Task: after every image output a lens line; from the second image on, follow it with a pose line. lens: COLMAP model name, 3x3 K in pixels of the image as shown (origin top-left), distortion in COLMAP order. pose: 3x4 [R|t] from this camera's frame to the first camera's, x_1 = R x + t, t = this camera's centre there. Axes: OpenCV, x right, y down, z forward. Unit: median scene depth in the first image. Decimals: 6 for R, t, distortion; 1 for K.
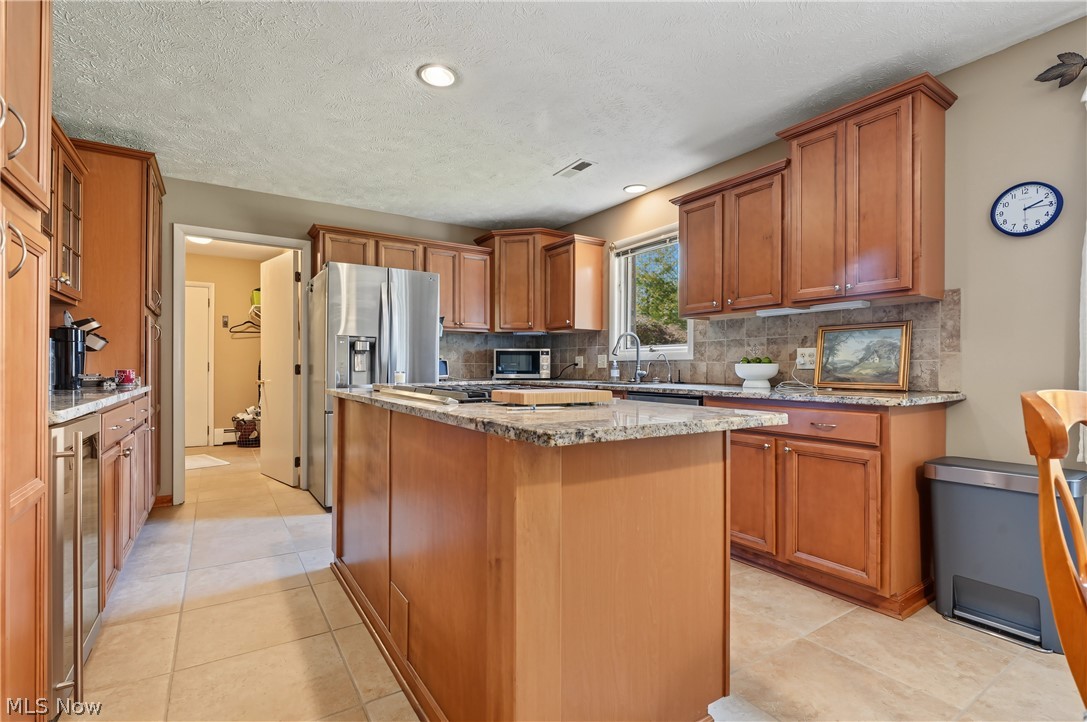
lens RADIAL K [[512.8, 0, 542.7], [0, 512.8, 365.6], [0, 0, 1]] dist [-0.016510, 0.000081]
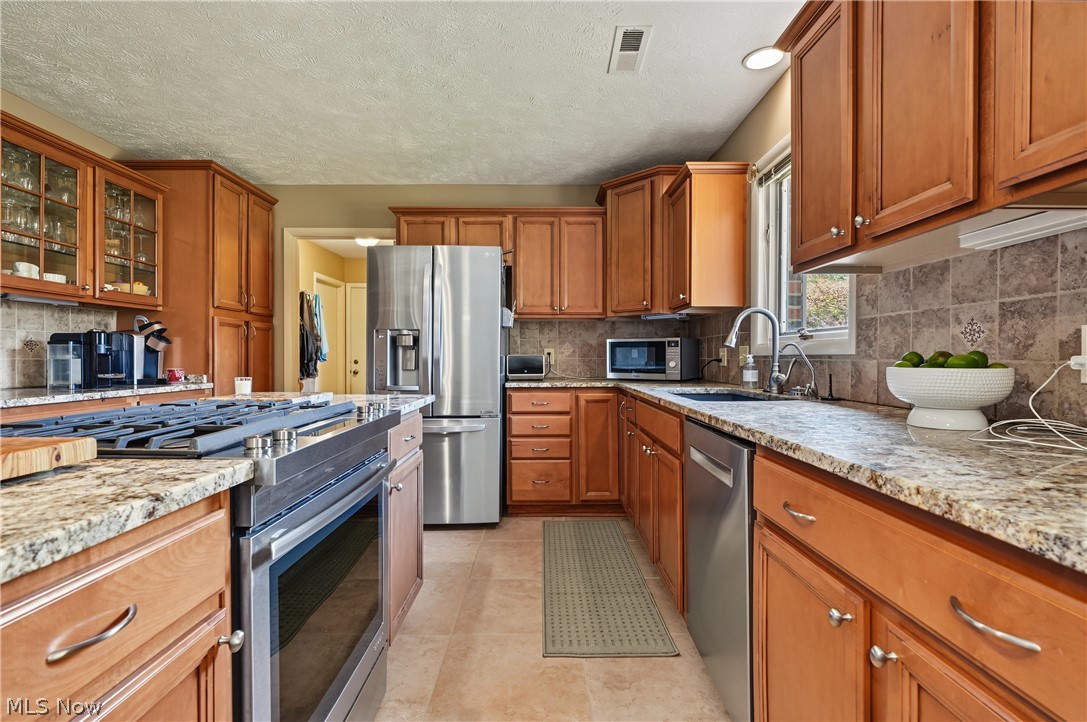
lens RADIAL K [[512.8, 0, 542.7], [0, 512.8, 358.4], [0, 0, 1]] dist [-0.016510, 0.000081]
pose [[0.839604, -0.001698, -0.543197, 0.271273], [0.005309, 0.999973, 0.005080, -0.010664], [0.543174, -0.007149, 0.839590, 0.363888]]
